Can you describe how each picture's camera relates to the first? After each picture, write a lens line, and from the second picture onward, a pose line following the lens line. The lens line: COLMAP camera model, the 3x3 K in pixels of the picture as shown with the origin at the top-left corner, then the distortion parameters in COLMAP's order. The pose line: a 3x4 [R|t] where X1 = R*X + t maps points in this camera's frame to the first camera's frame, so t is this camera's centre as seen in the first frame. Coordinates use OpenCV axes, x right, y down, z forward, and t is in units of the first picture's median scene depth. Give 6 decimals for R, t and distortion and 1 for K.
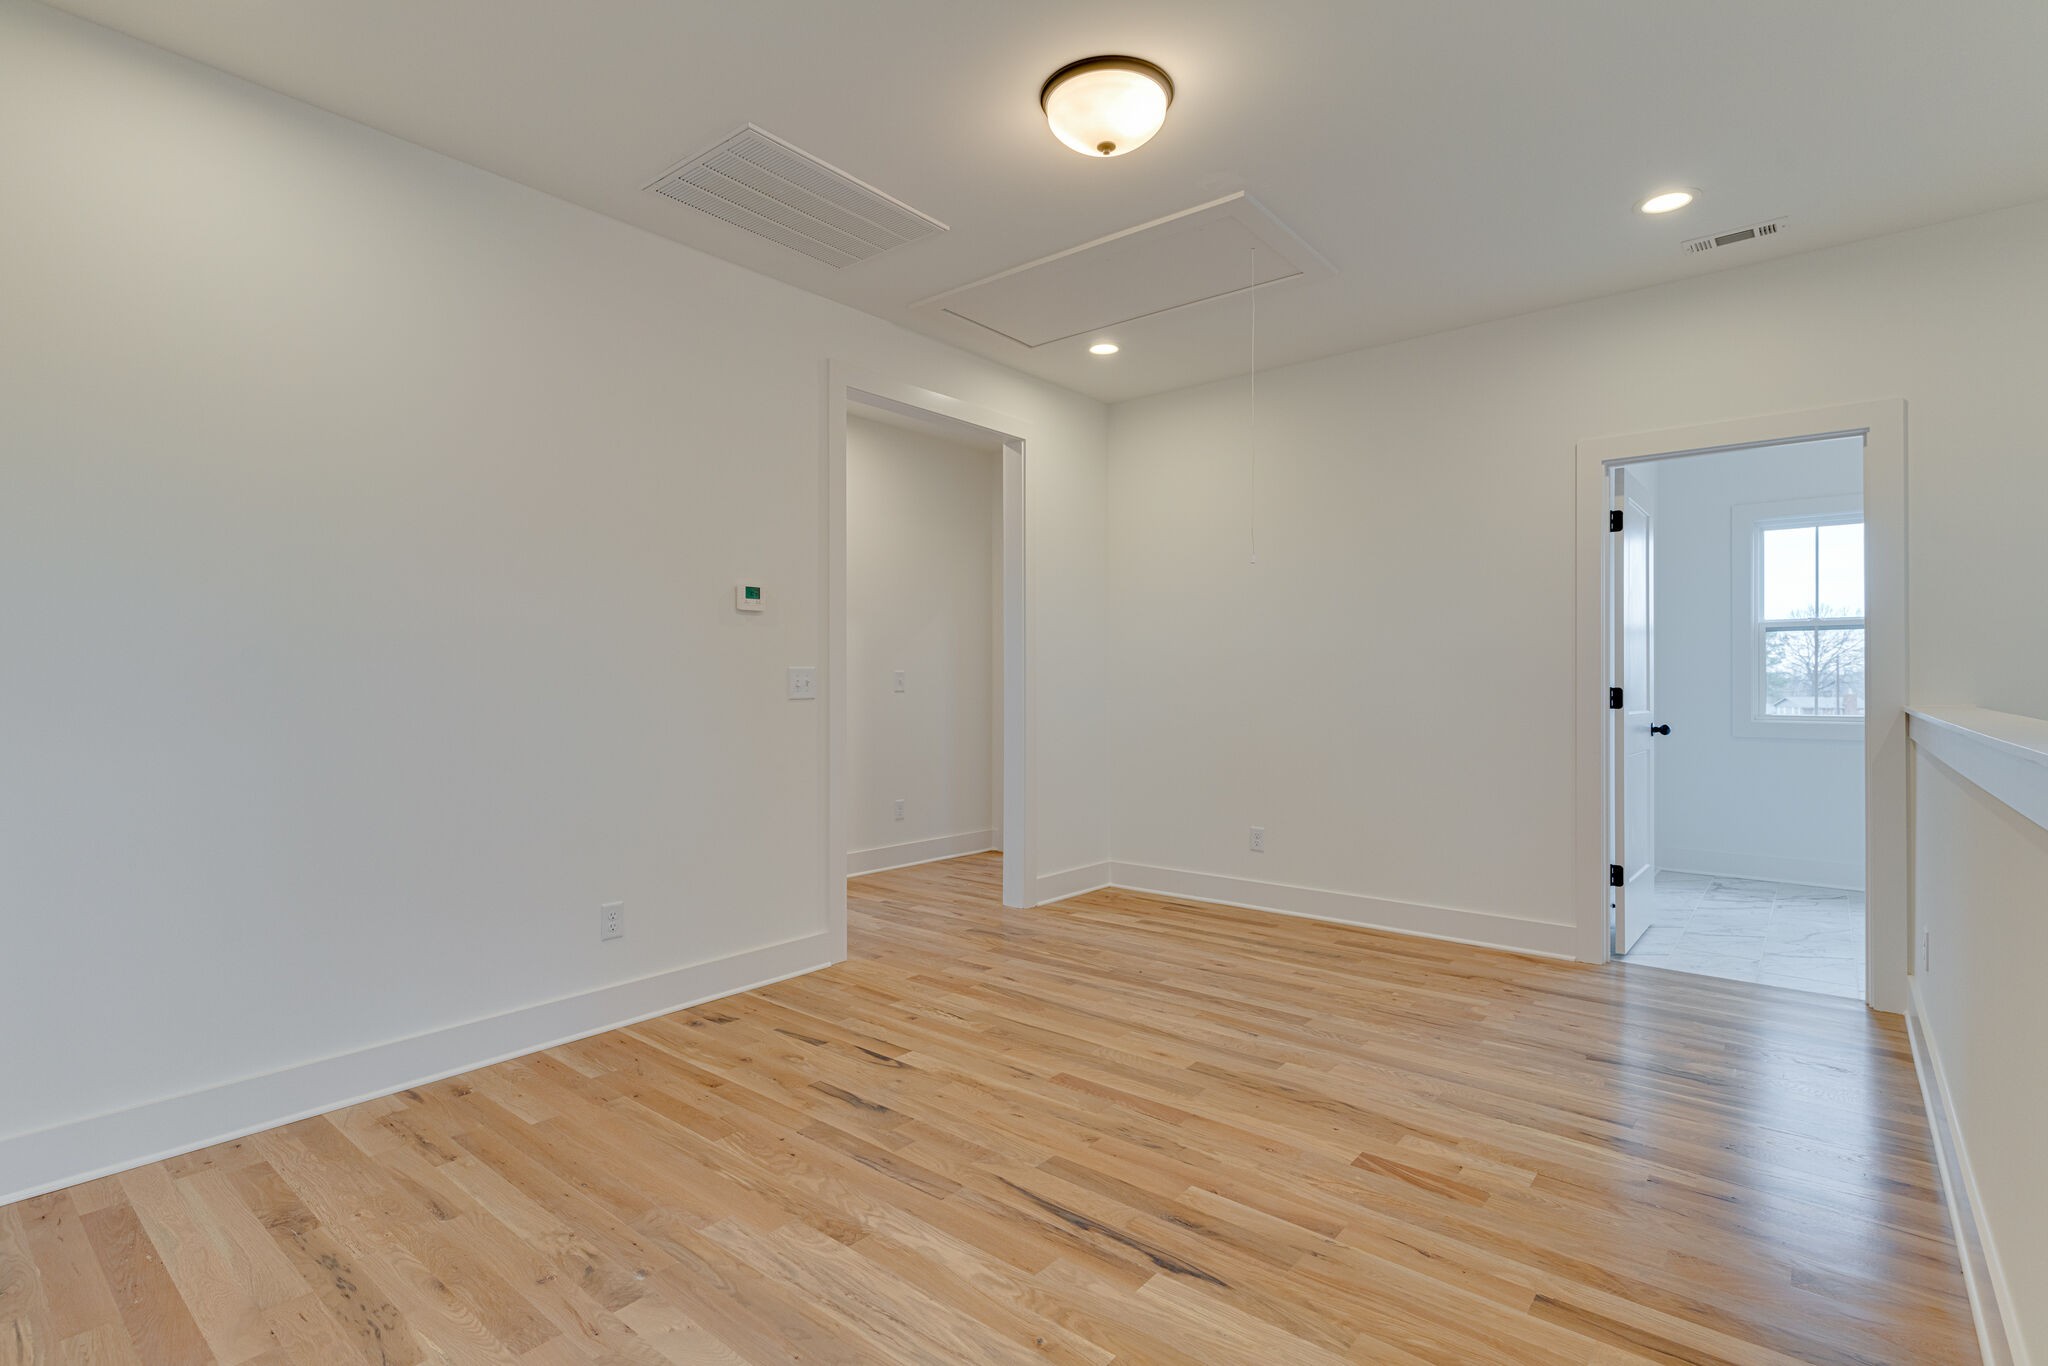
lens RADIAL K [[978.2, 0, 1023.3], [0, 978.2, 681.6], [0, 0, 1]] dist [0.003748, -0.000038]
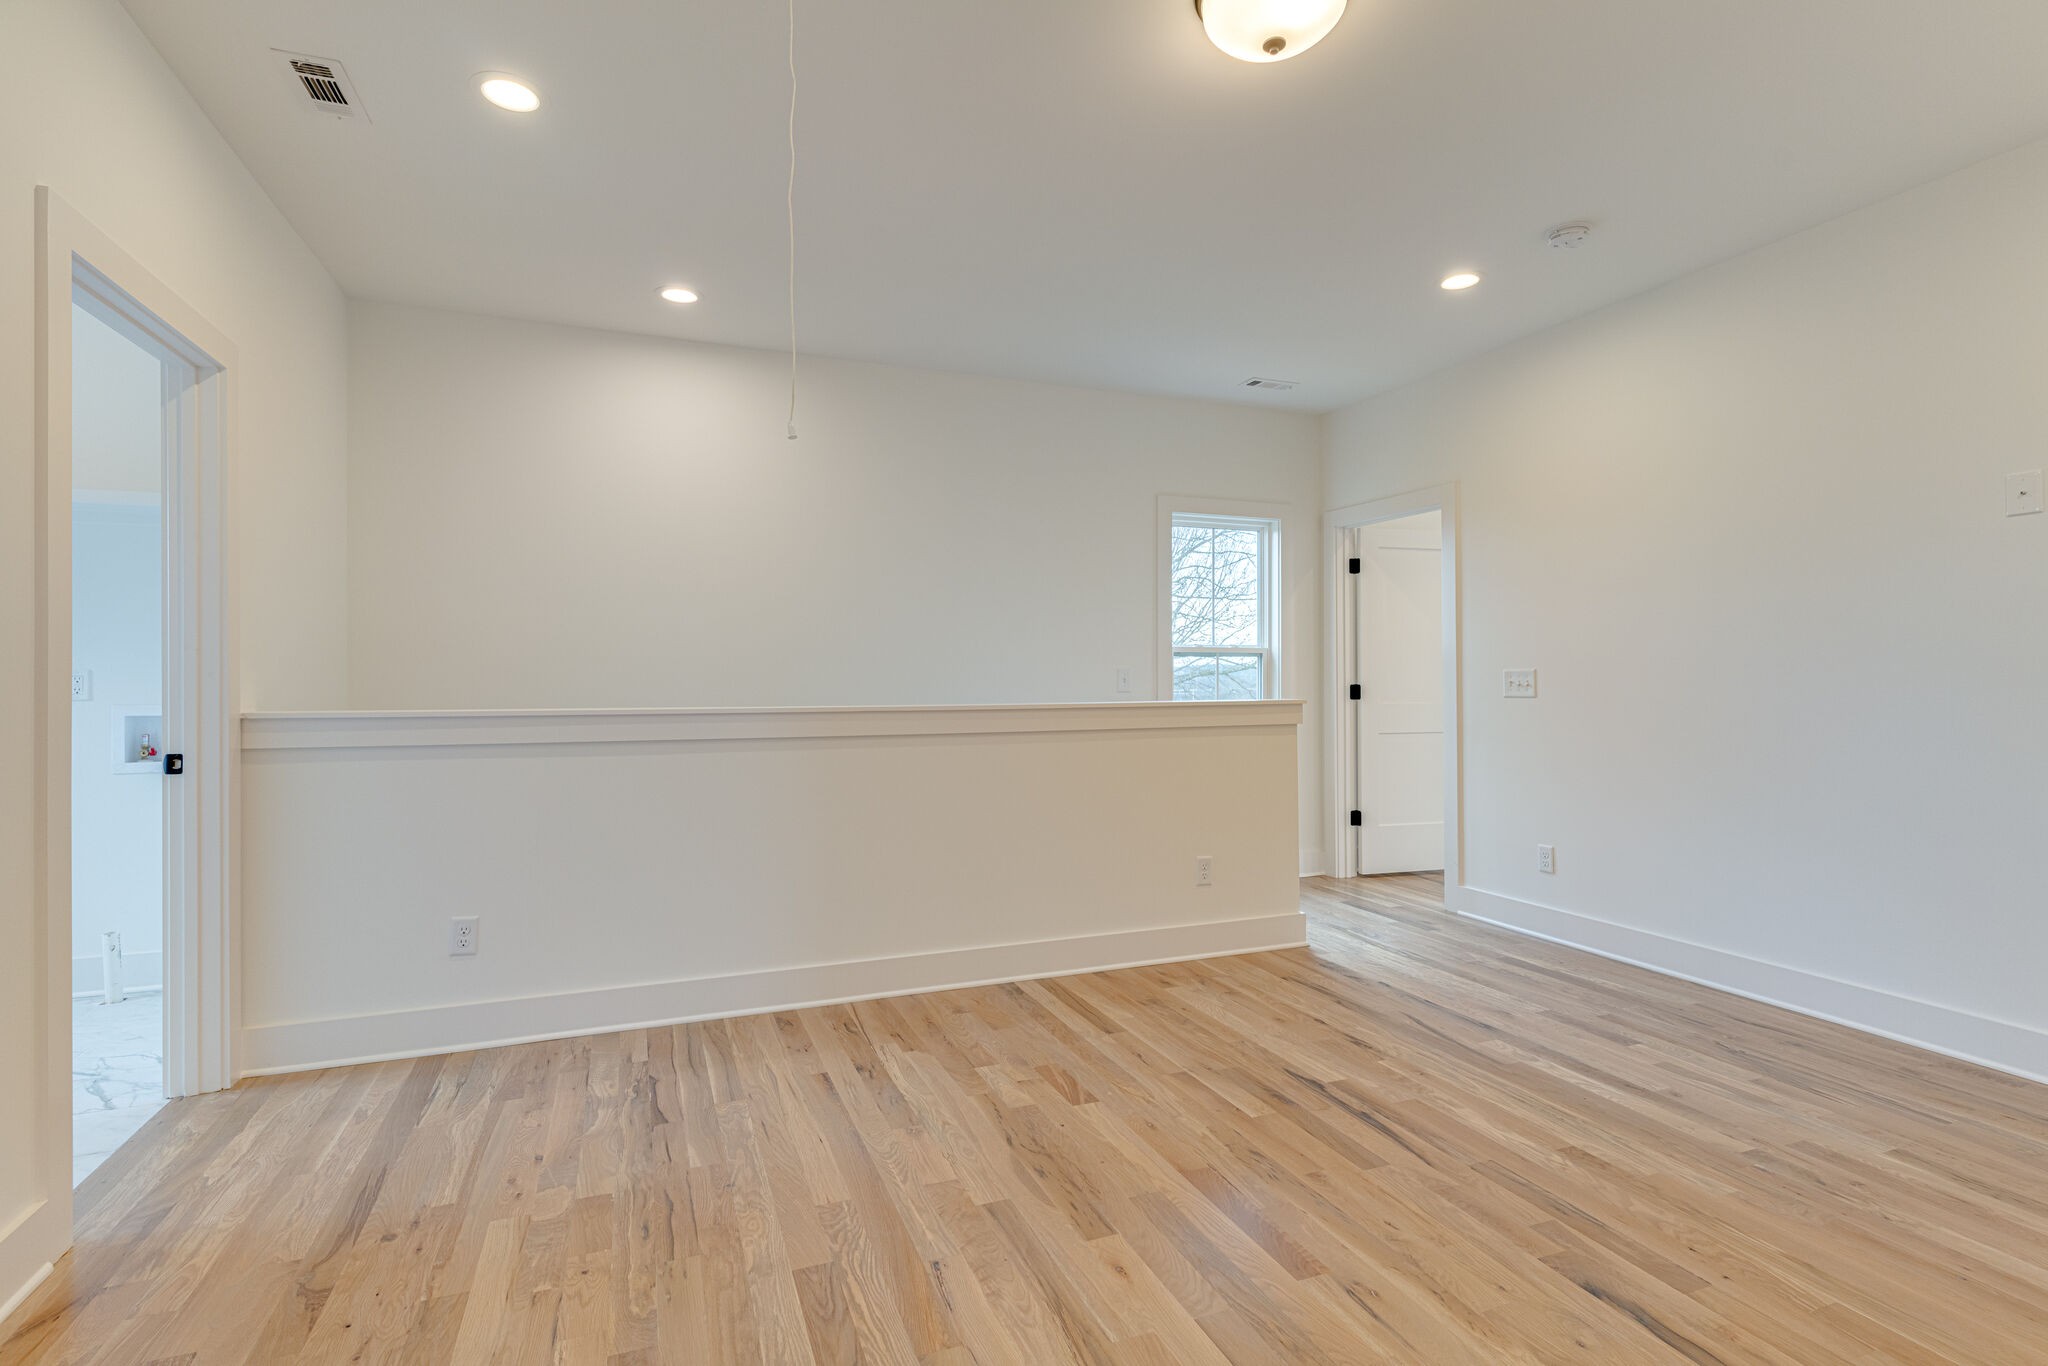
lens RADIAL K [[978.2, 0, 1024.2], [0, 978.2, 678.4], [0, 0, 1]] dist [0.003748, -0.000038]
pose [[-0.876692, 0.001340, 0.481050, -0.135865], [0.001525, 0.999999, -0.000006, -0.003723], [-0.481049, 0.000729, -0.876693, 1.956894]]
